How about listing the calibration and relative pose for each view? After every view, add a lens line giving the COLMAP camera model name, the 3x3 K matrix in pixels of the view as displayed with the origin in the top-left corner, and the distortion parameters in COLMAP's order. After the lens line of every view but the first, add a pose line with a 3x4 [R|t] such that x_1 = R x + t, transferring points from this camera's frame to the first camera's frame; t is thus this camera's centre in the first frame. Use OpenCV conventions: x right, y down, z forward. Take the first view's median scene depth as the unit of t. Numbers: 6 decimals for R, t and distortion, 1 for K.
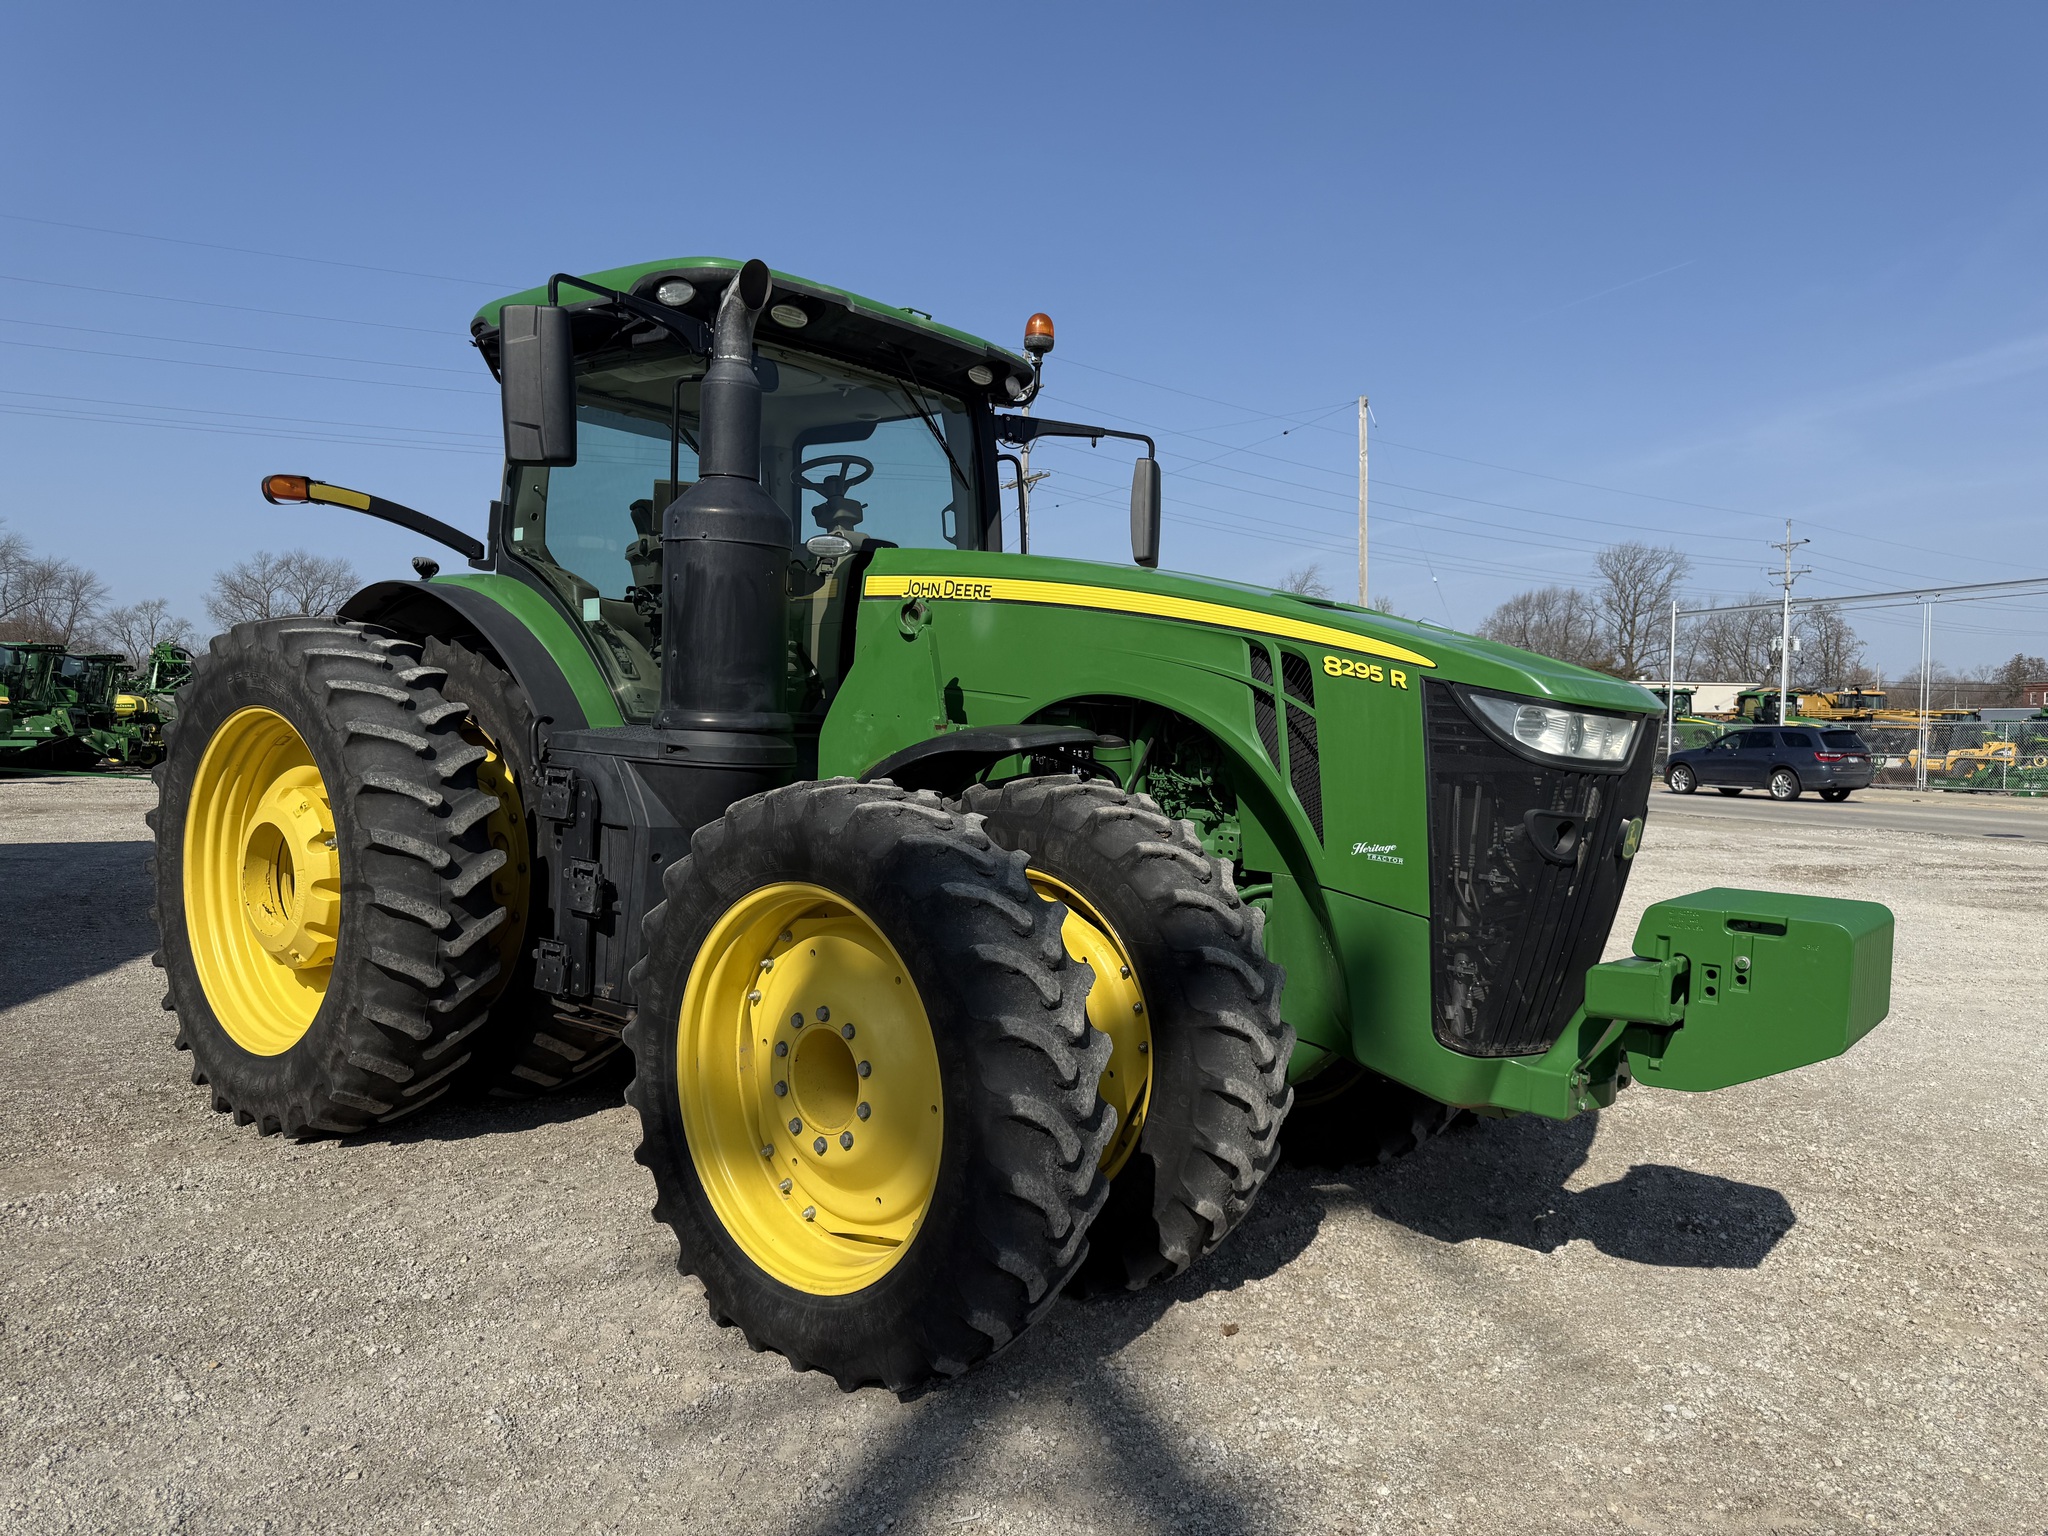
lens RADIAL K [[1441.5, 0, 1017.5], [0, 1441.5, 781.3], [0, 0, 1]] dist [0.033201, -0.005195]
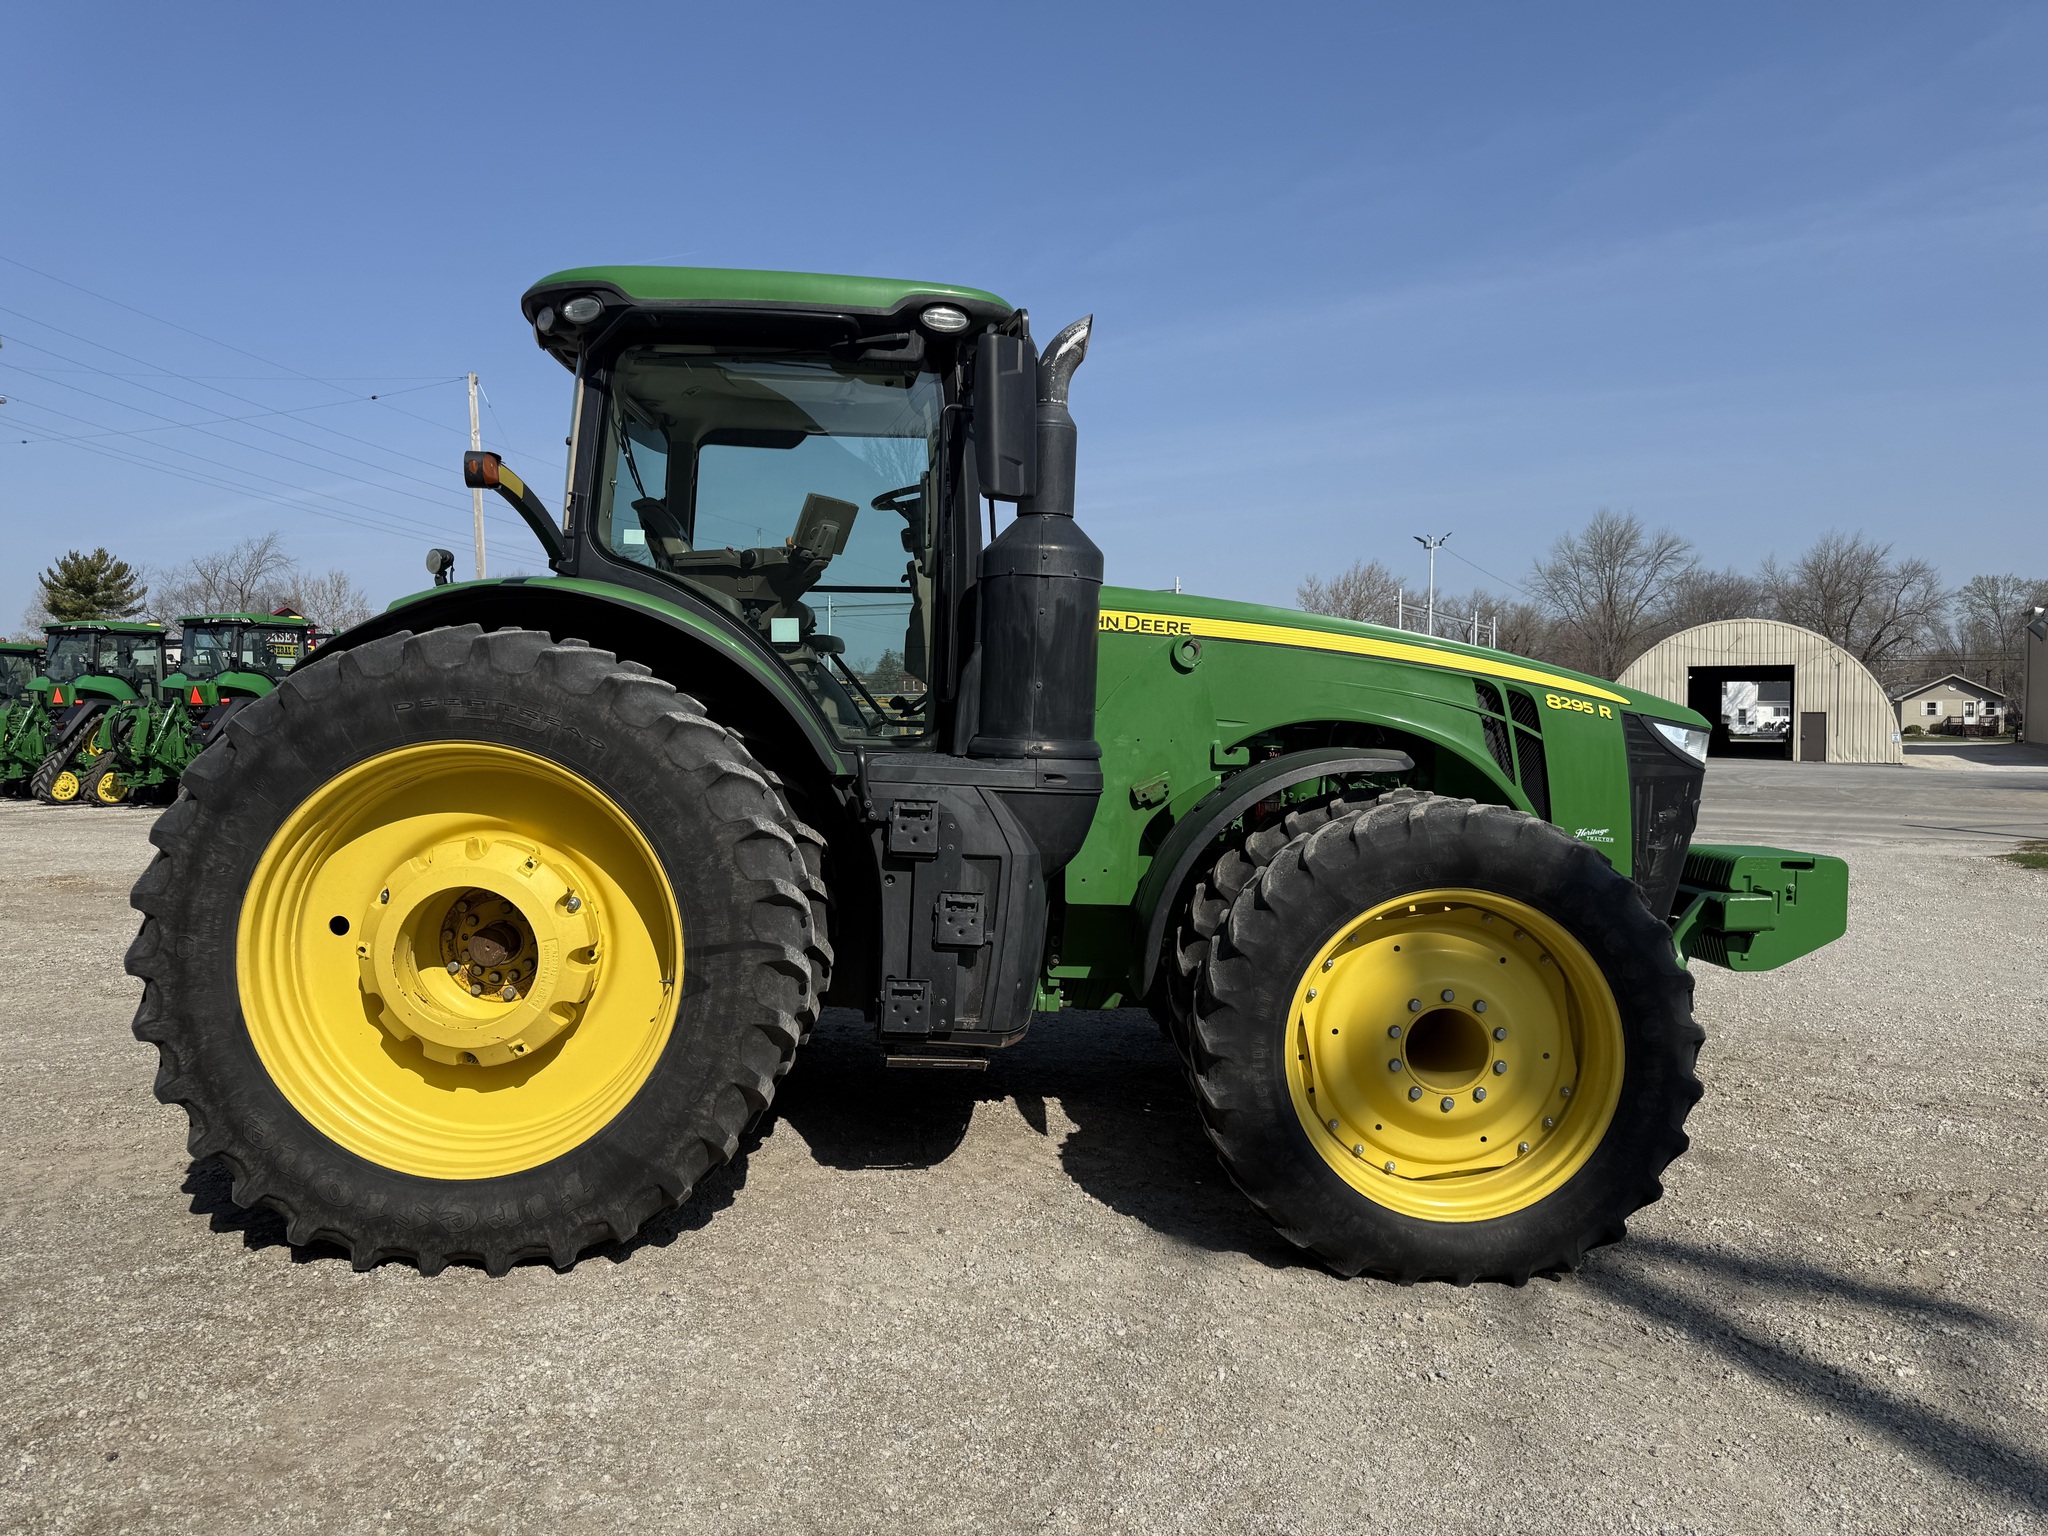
lens RADIAL K [[1430.9, 0, 1024.0], [0, 1430.9, 768.0], [0, 0, 1]] dist [0.046356, -0.005088]
pose [[0.769172, -0.032445, 0.638218, -1.016754], [0.030353, 0.999438, 0.014227, -0.049634], [-0.638321, 0.008428, 0.769724, 0.253059]]
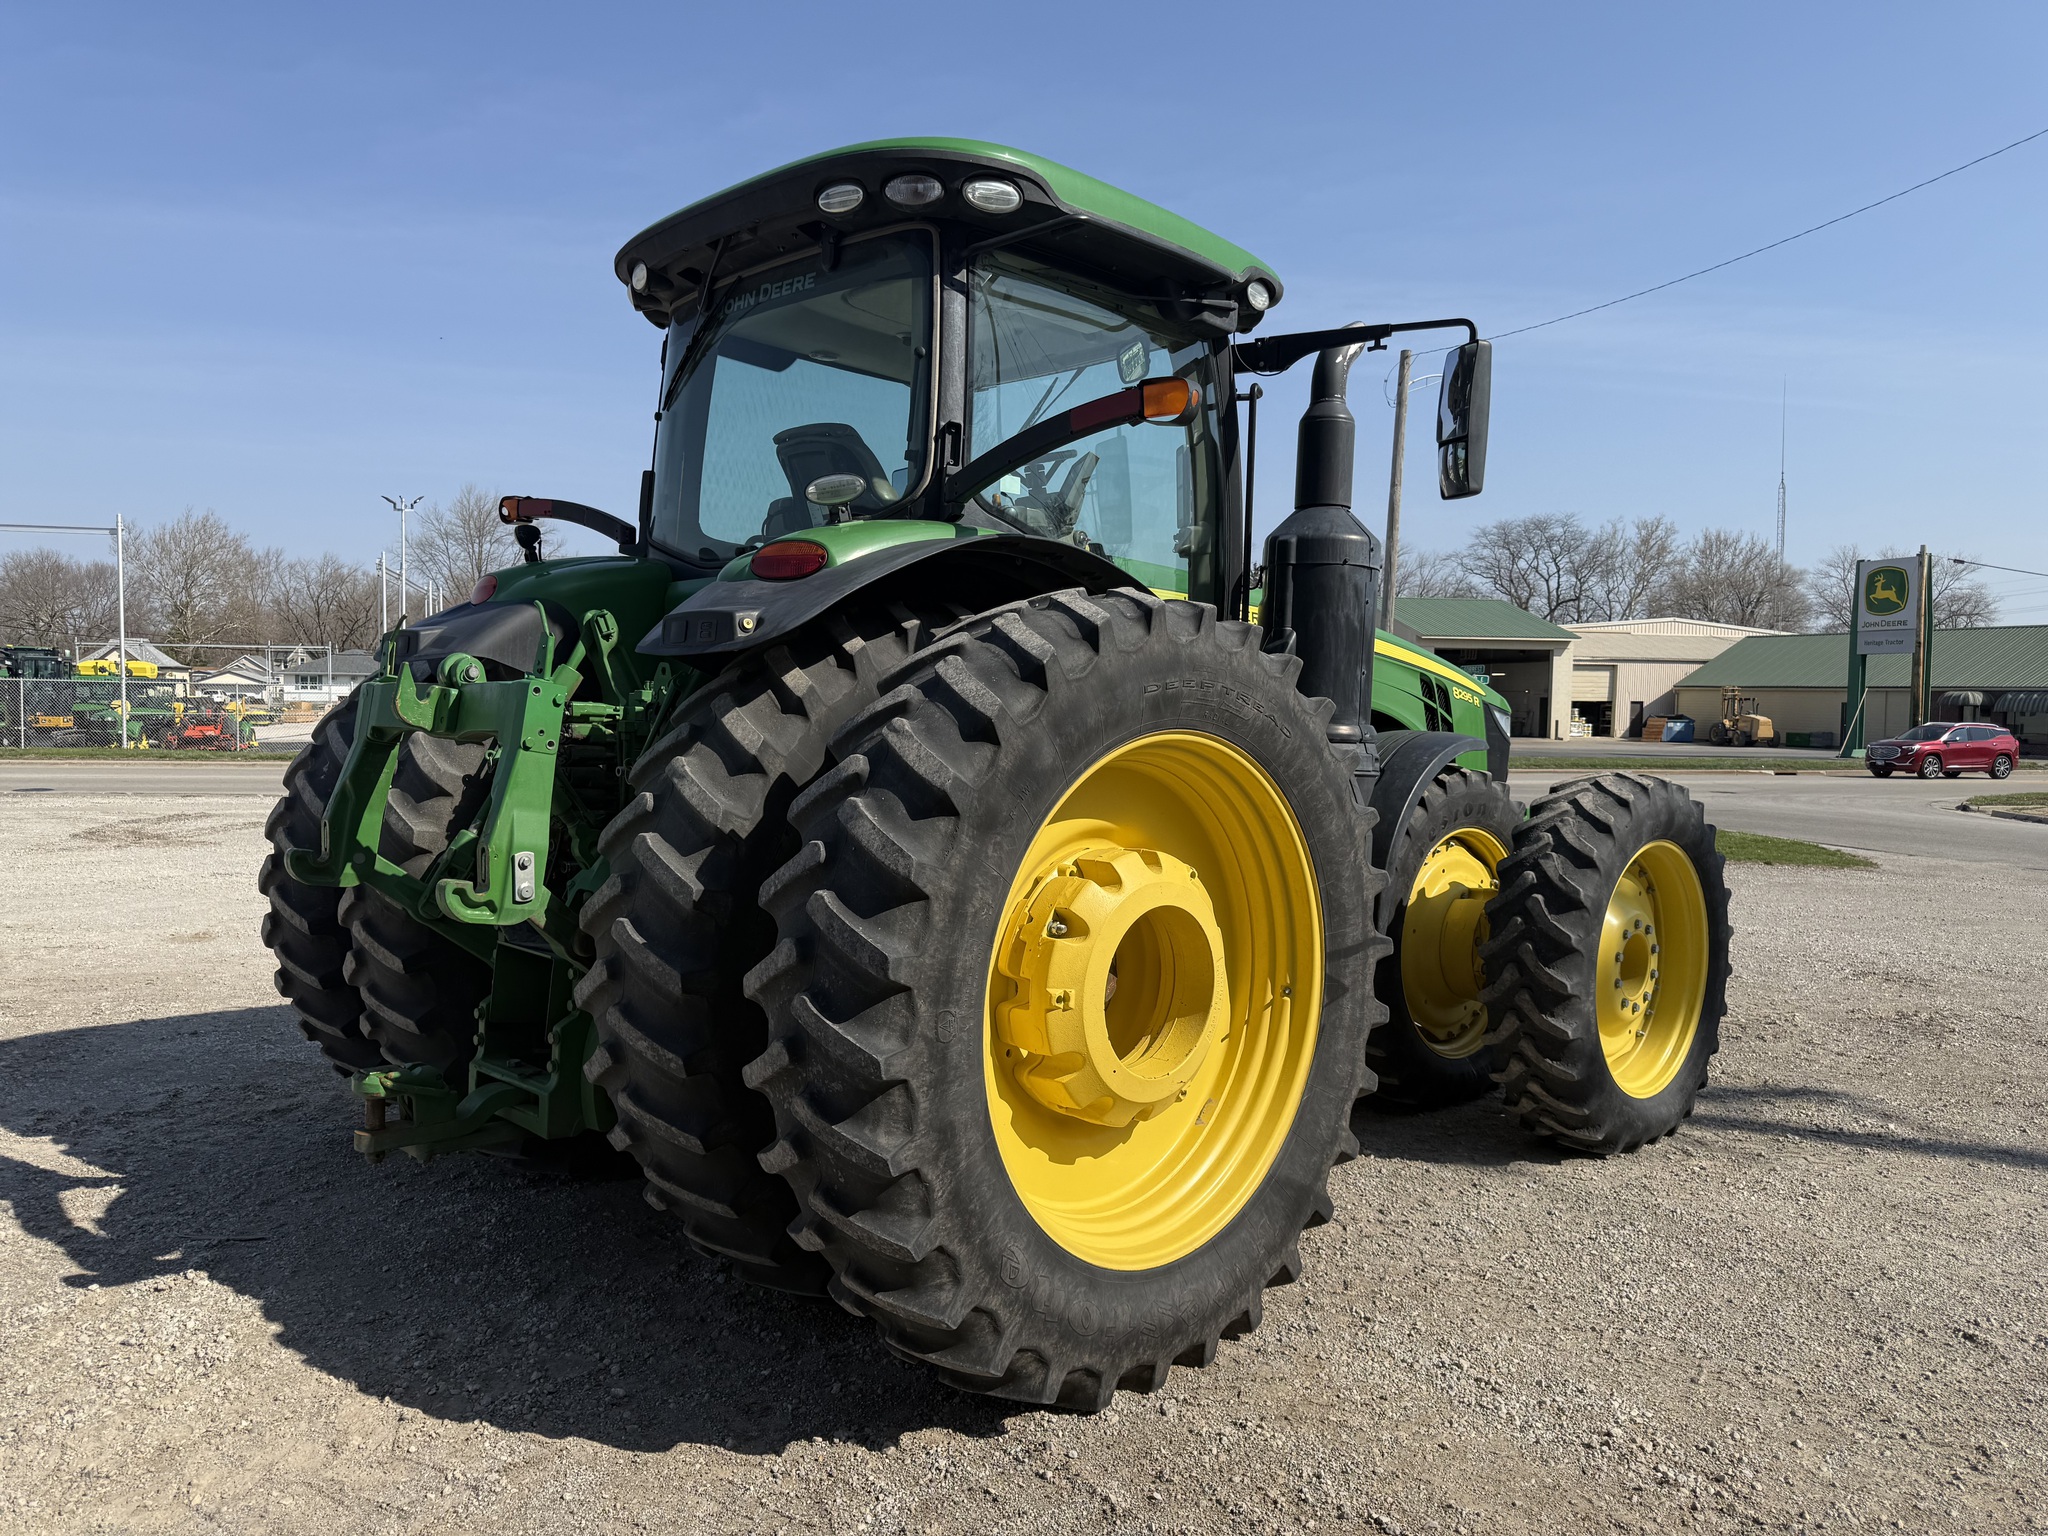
lens RADIAL K [[1430.9, 0, 1024.0], [0, 1430.9, 768.0], [0, 0, 1]] dist [0.046356, -0.005088]
pose [[0.104572, -0.055604, 0.992962, -1.504256], [0.023601, 0.998293, 0.053417, -0.090168], [-0.994237, 0.017849, 0.105706, 1.290942]]
